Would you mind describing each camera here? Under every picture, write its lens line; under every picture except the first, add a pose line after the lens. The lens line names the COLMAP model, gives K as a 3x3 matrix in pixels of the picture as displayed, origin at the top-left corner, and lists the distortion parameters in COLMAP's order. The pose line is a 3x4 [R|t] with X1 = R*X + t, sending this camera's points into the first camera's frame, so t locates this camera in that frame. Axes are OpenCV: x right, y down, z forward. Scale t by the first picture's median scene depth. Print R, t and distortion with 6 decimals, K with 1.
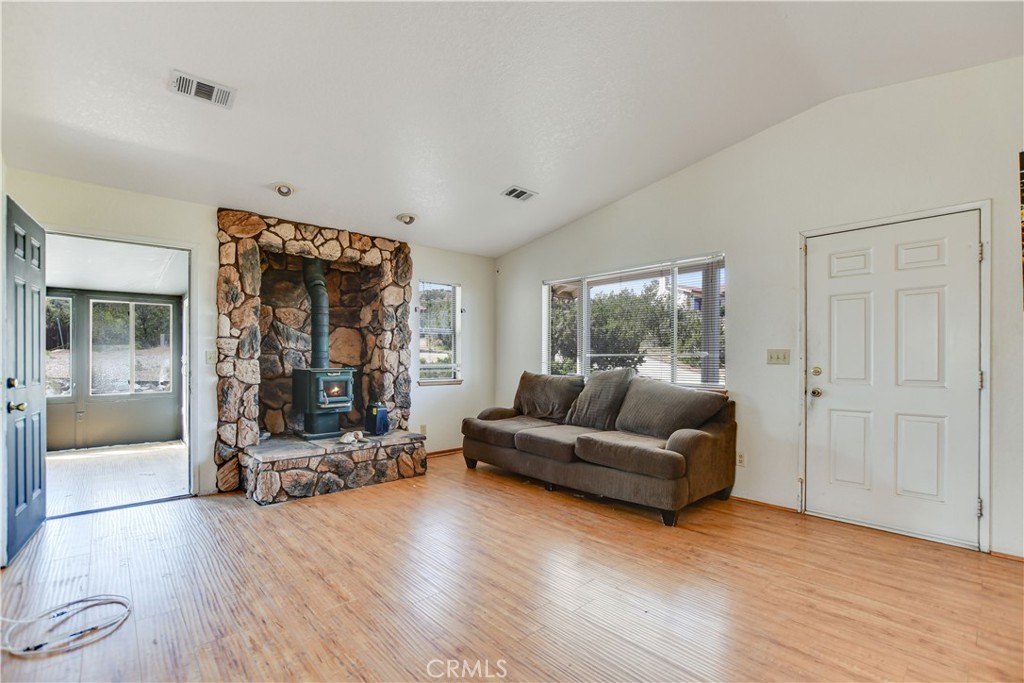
lens RADIAL K [[451.8, 0, 515.6], [0, 451.8, 360.3], [0, 0, 1]] dist [-0.021629, 0.000726]
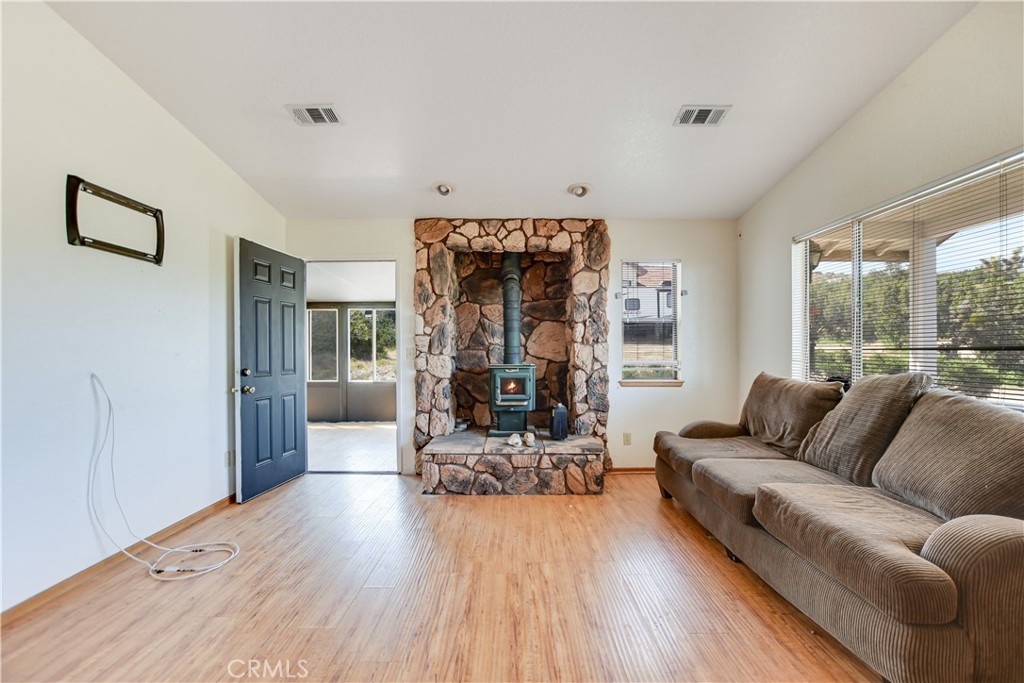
lens RADIAL K [[457.0, 0, 513.0], [0, 457.0, 354.2], [0, 0, 1]] dist [-0.020479, 0.000360]
pose [[0.742308, 0.000959, -0.670058, 0.250794], [-0.001530, 0.999999, -0.000264, -0.003876], [0.670057, 0.001221, 0.742309, 0.283664]]
